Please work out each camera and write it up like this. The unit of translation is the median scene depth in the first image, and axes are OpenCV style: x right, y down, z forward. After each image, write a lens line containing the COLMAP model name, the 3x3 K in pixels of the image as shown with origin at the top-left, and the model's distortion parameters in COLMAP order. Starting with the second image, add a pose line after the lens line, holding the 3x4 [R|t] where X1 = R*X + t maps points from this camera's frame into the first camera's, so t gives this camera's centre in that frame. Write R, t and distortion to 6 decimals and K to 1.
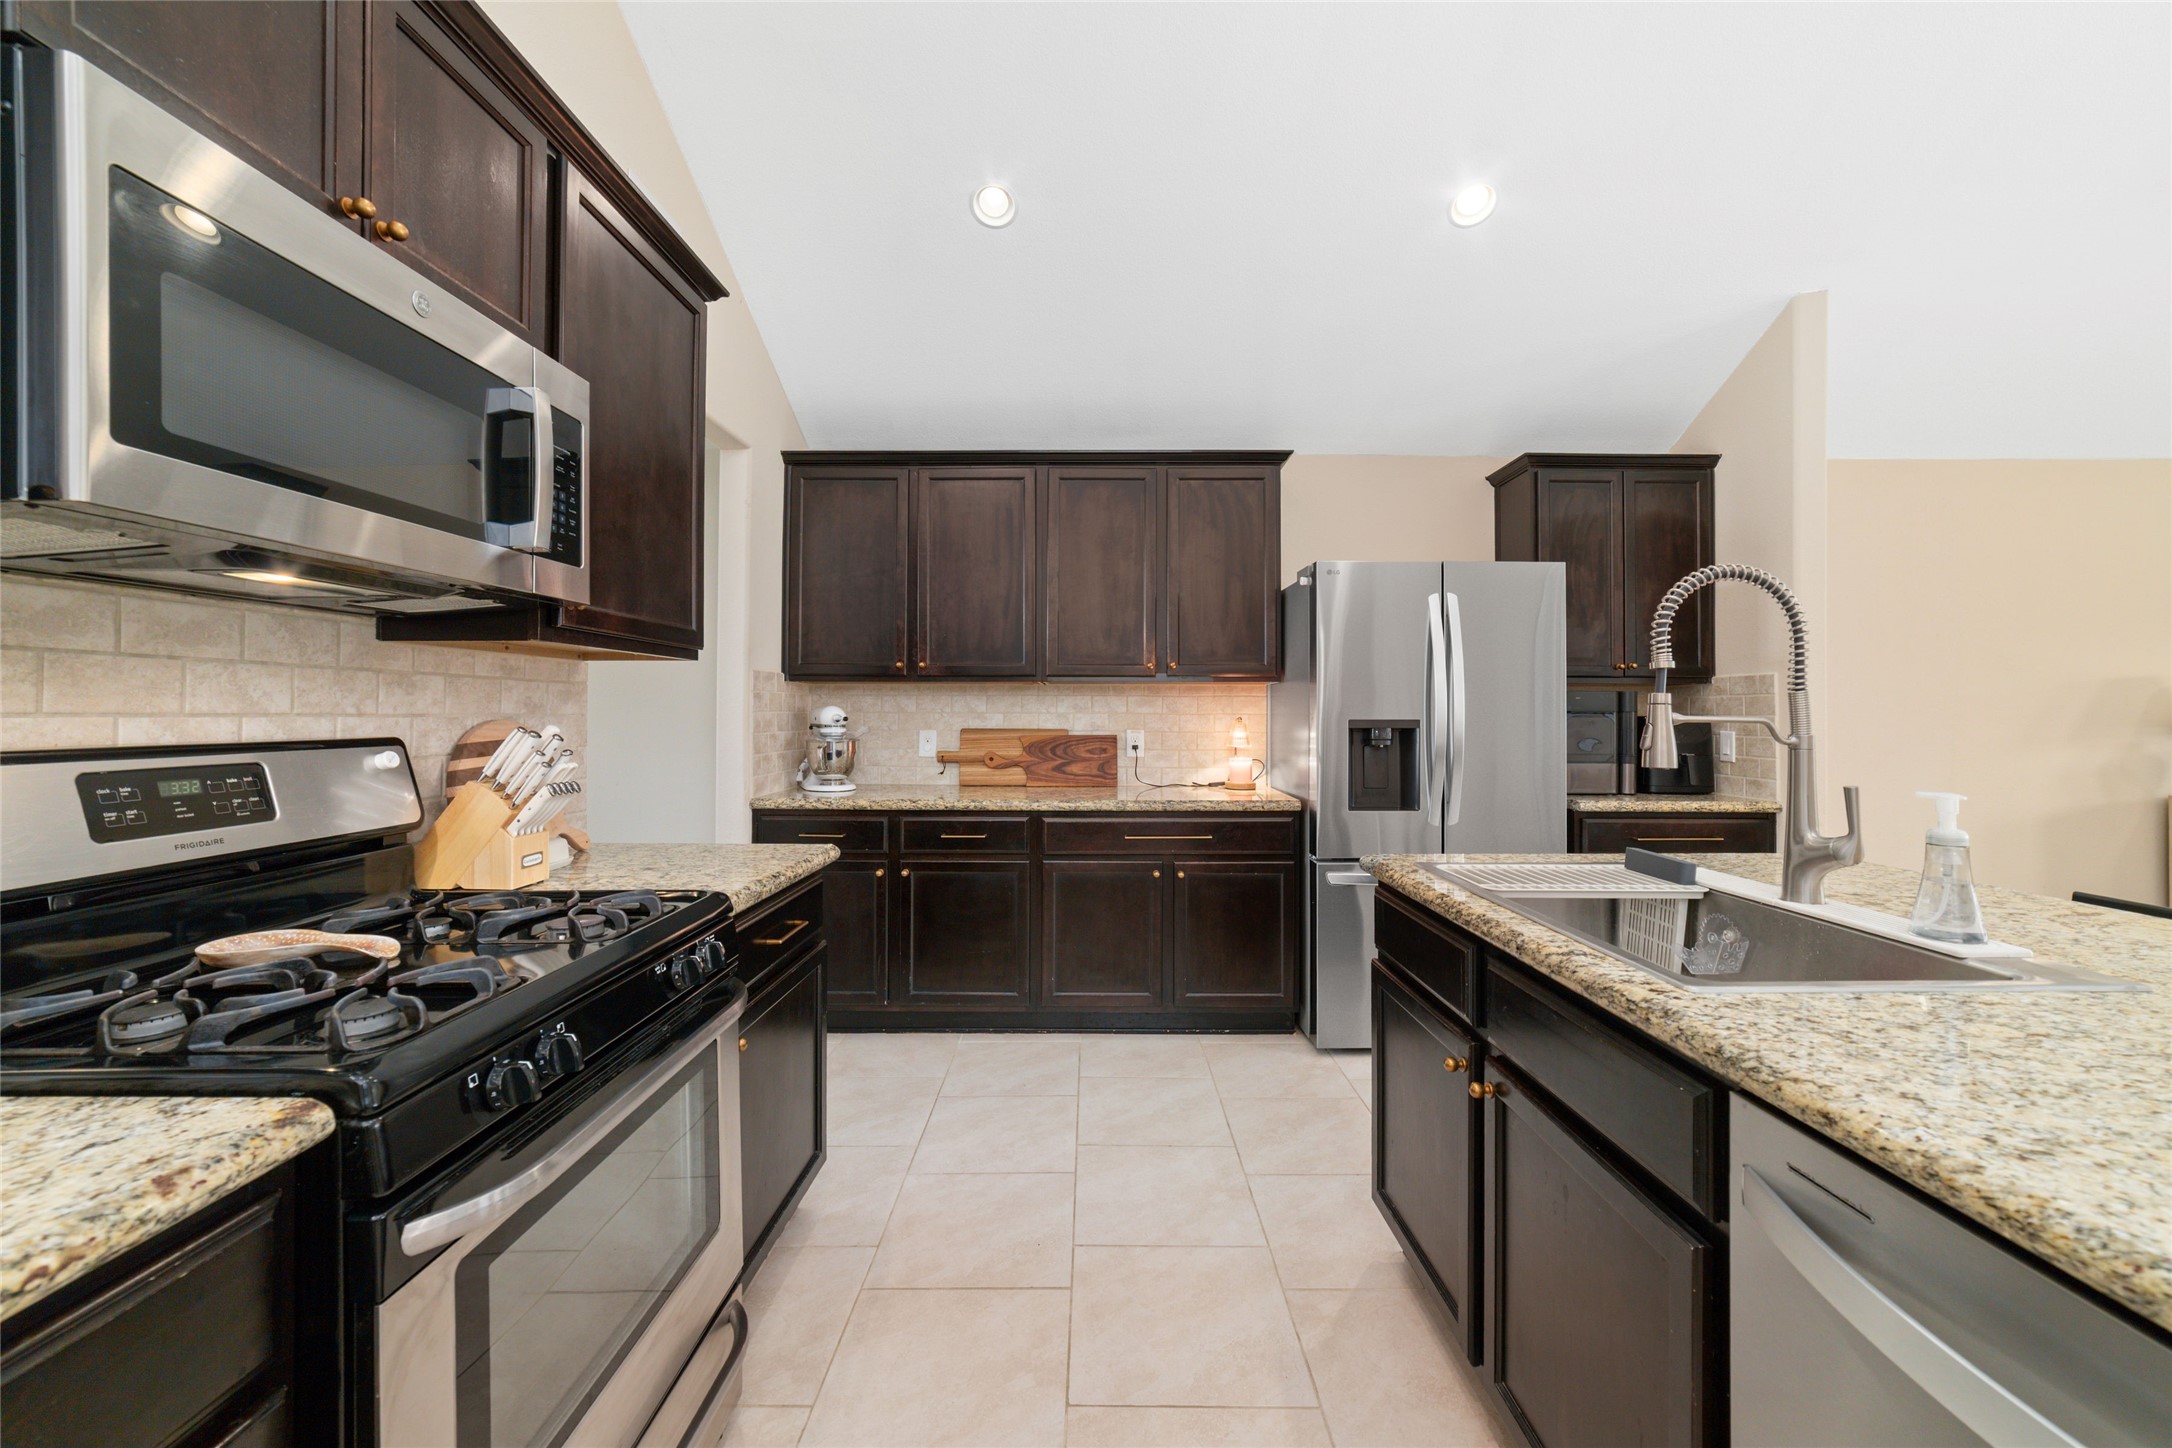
lens RADIAL K [[842.9, 0, 1086.0], [0, 842.9, 724.0], [0, 0, 1]] dist [-0.000812, 0.000143]
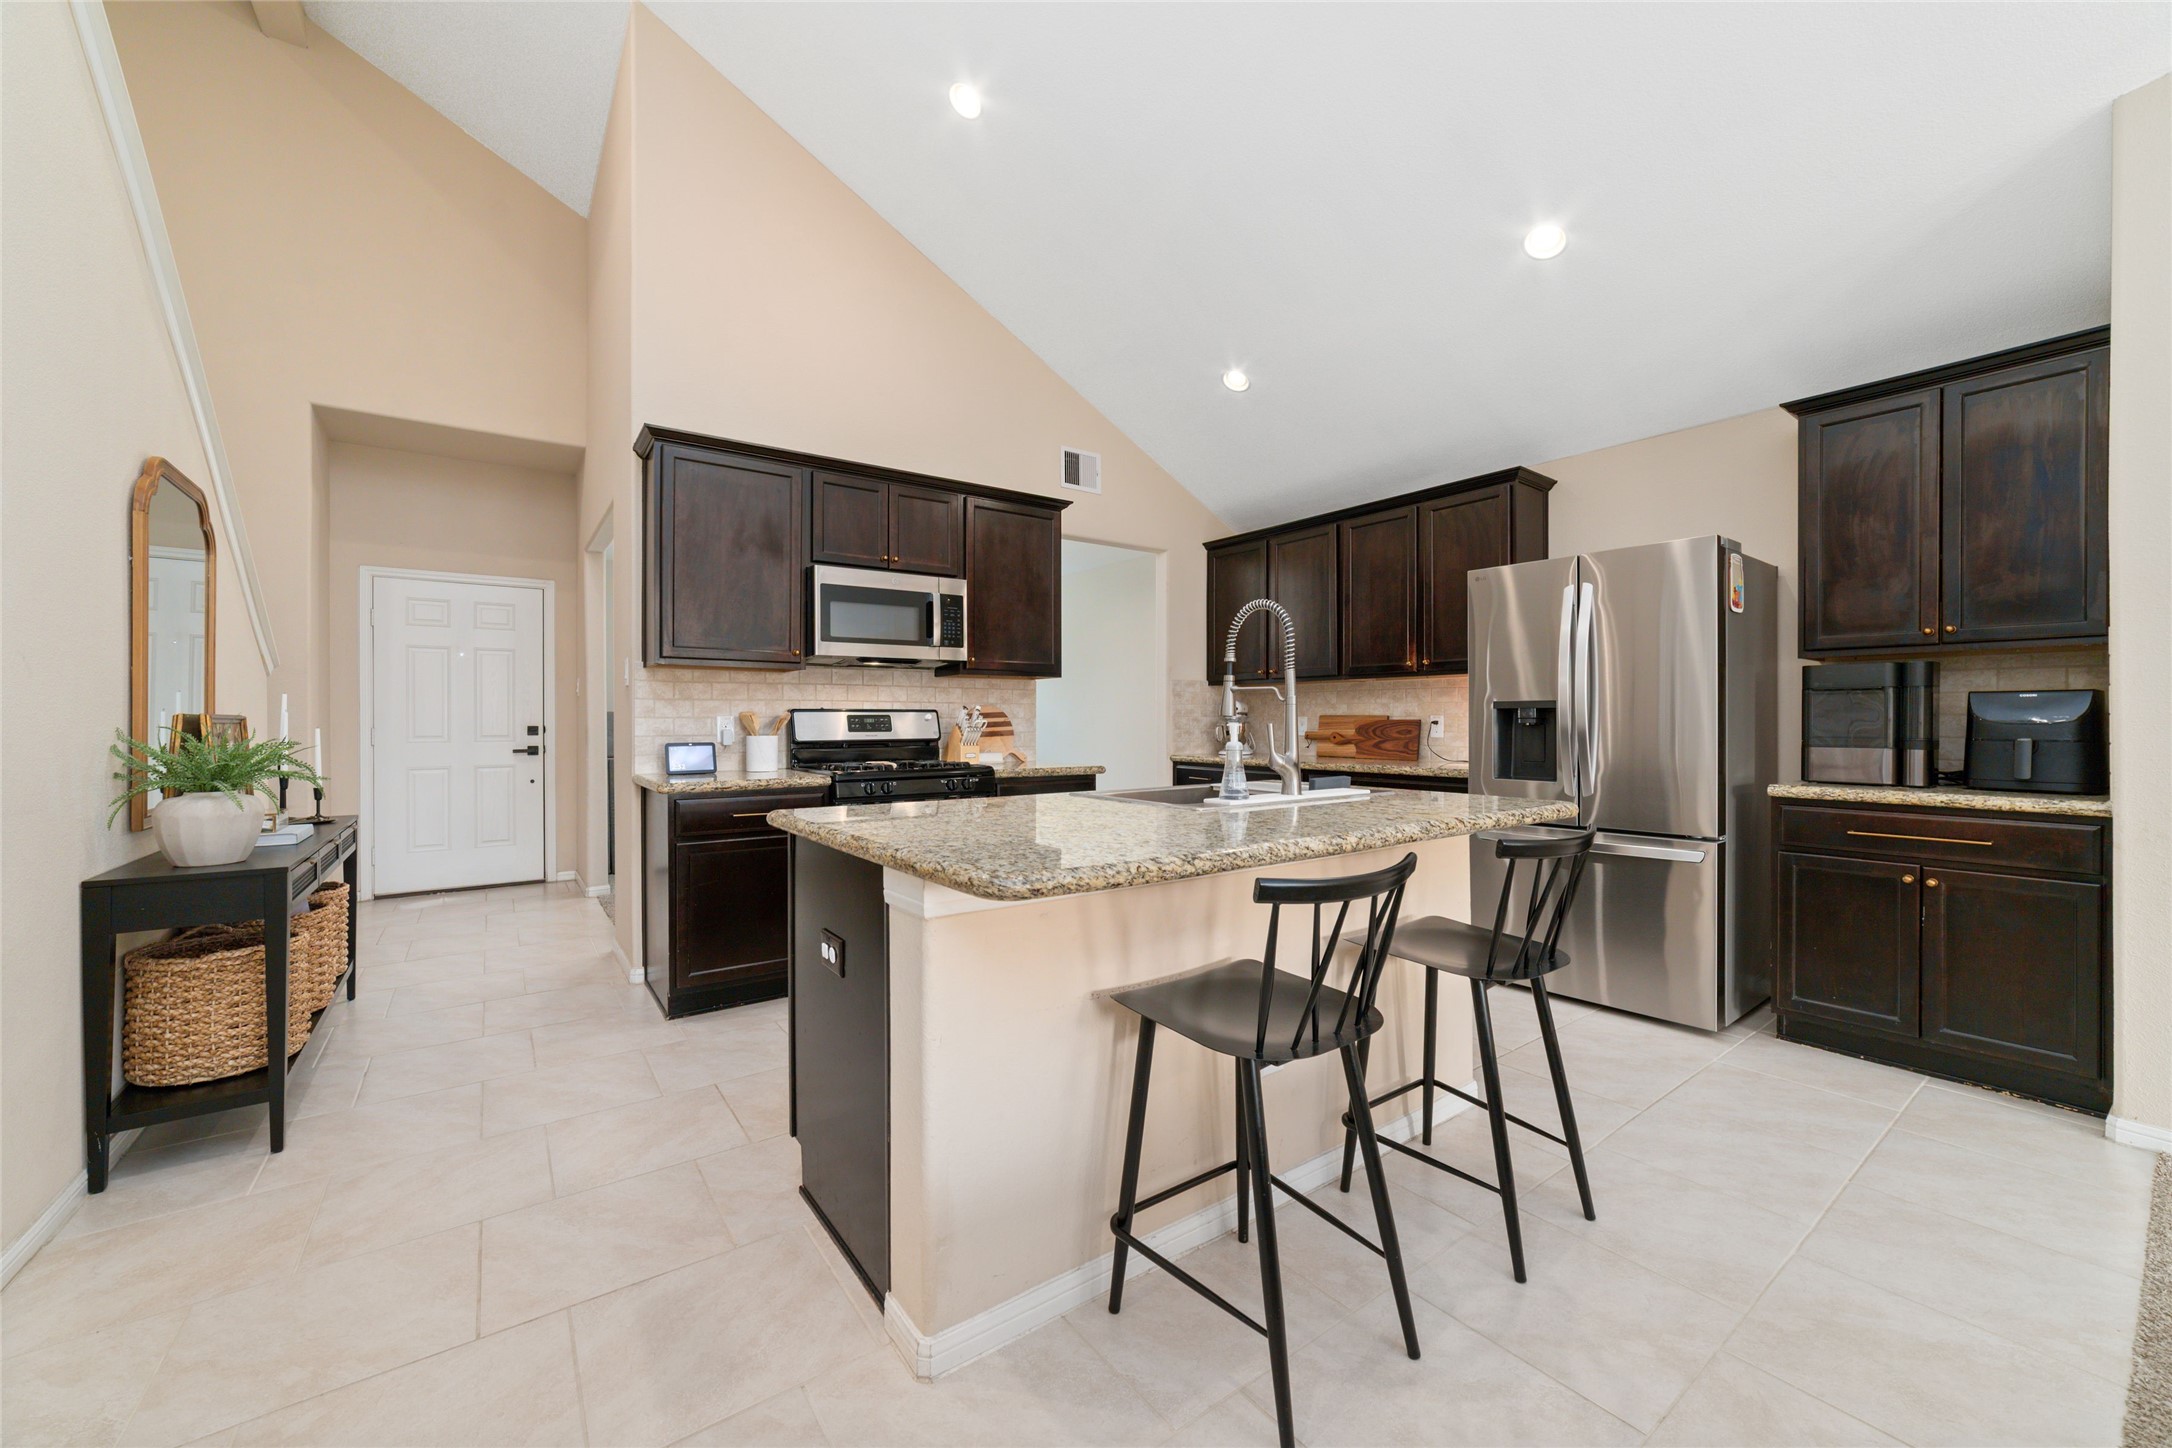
lens RADIAL K [[826.4, 0, 1078.1], [0, 826.4, 725.1], [0, 0, 1]] dist [-0.019249, 0.000103]
pose [[0.580154, 0.002979, -0.814501, 0.986889], [-0.009569, 0.999949, -0.003159, 0.040423], [0.814451, 0.009627, 0.580153, -0.146952]]
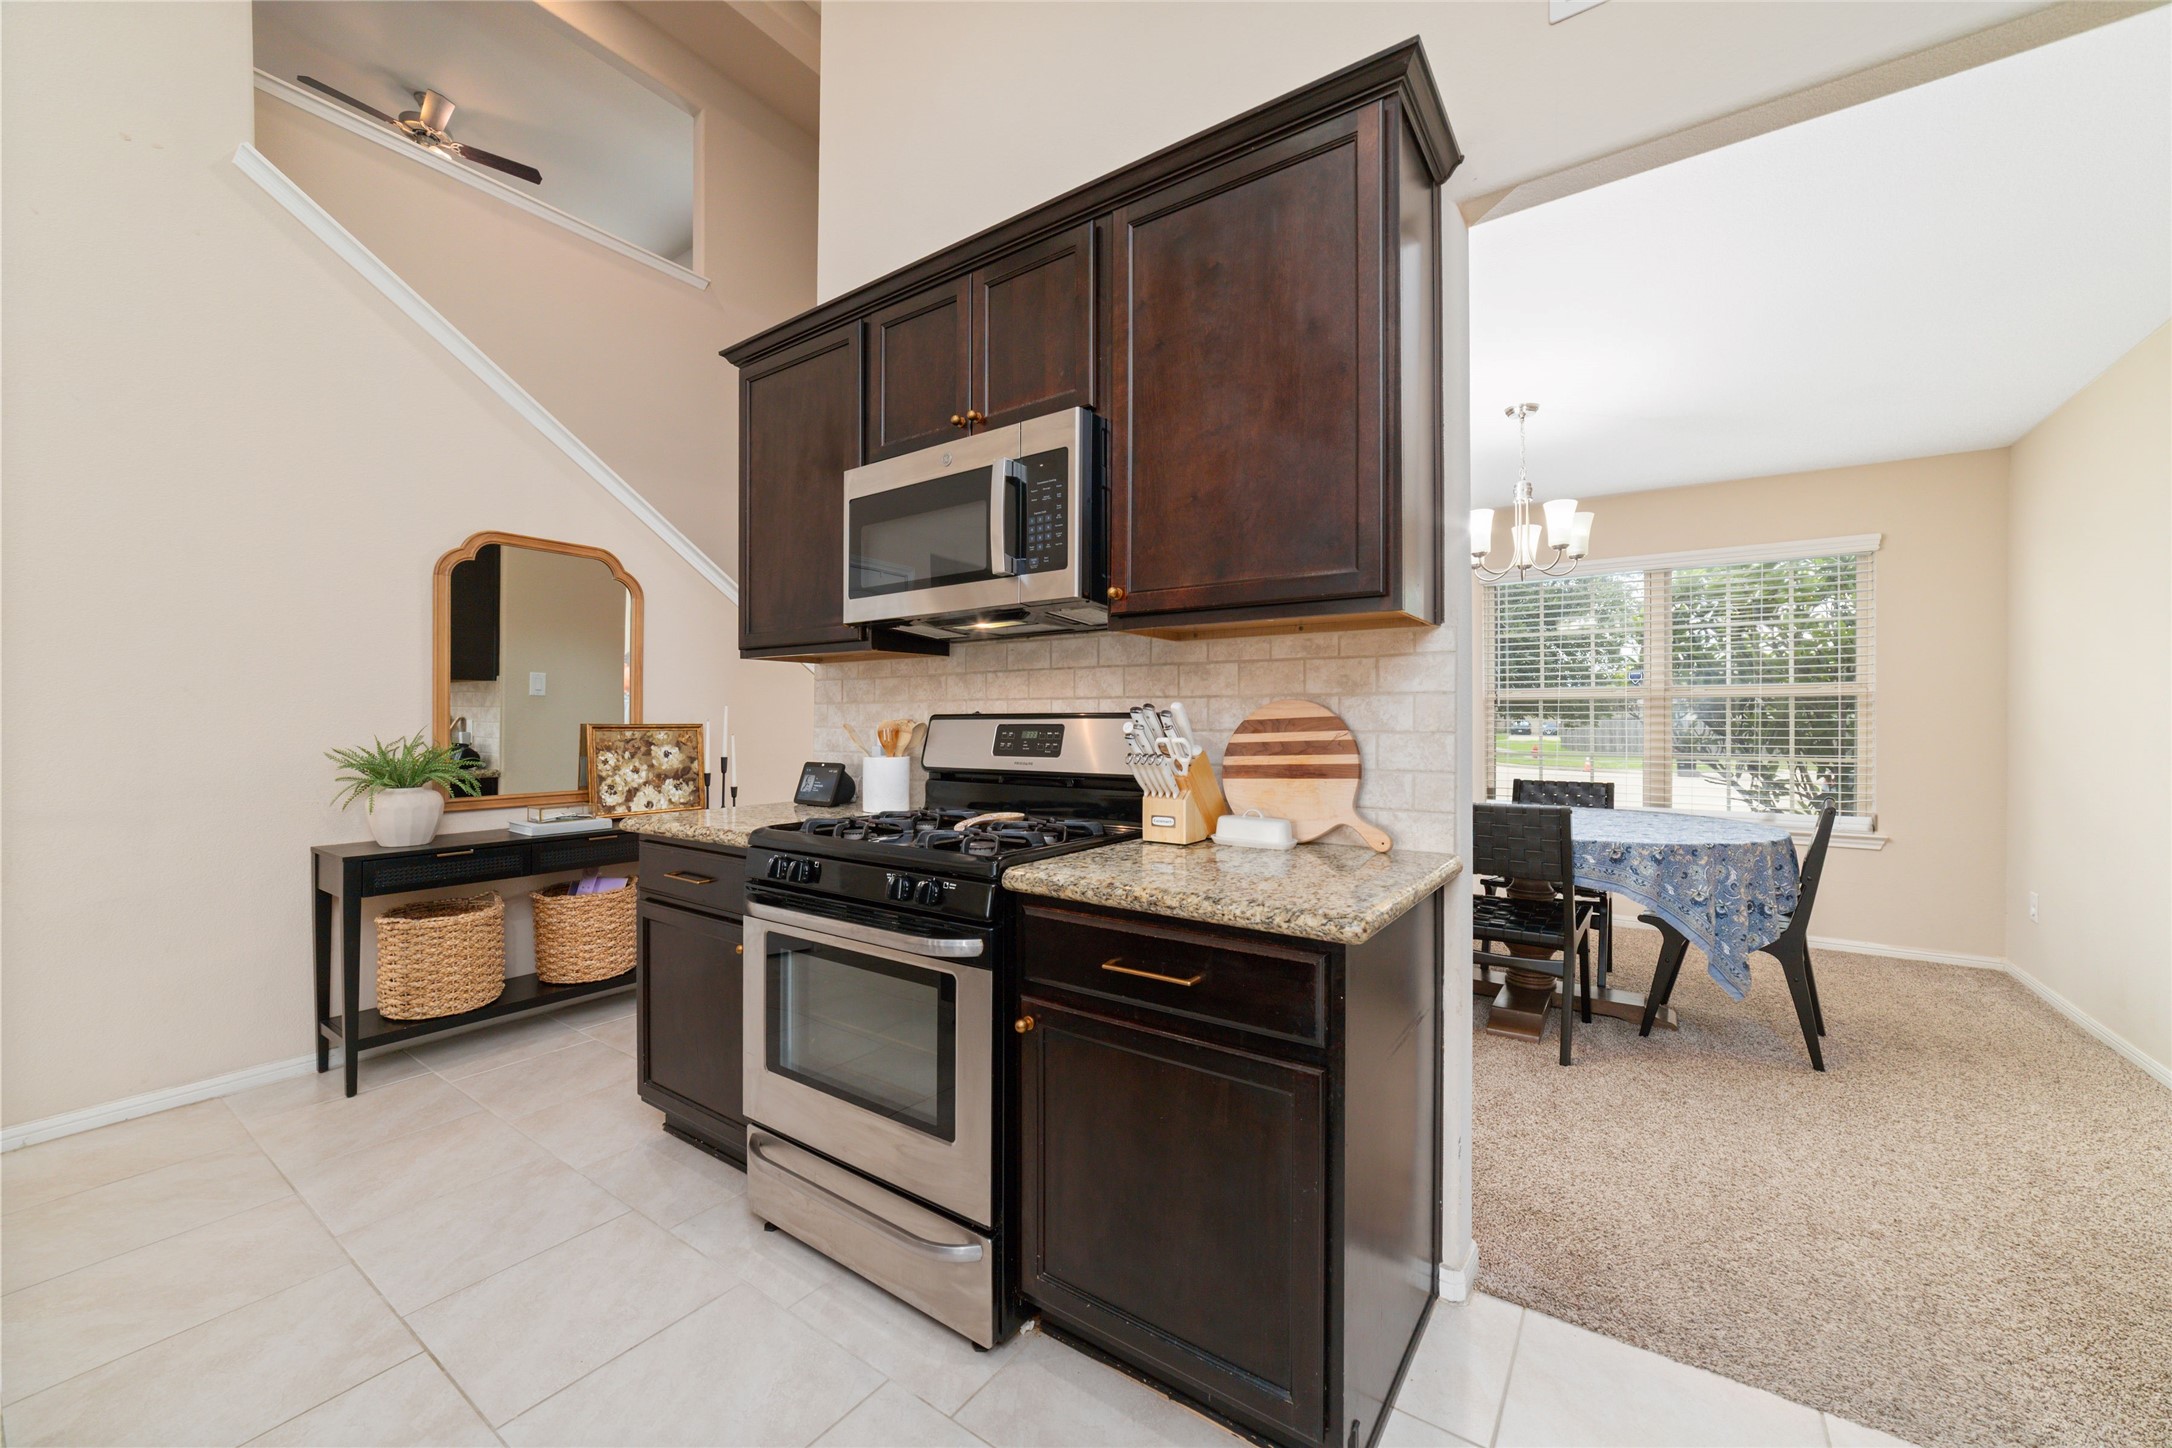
lens RADIAL K [[826.4, 0, 1078.1], [0, 826.4, 725.1], [0, 0, 1]] dist [-0.019249, 0.000103]
pose [[-0.565012, 0.000881, -0.825082, 0.189941], [-0.013702, 0.999852, 0.010451, 0.012848], [0.824969, 0.017210, -0.564916, 0.893687]]
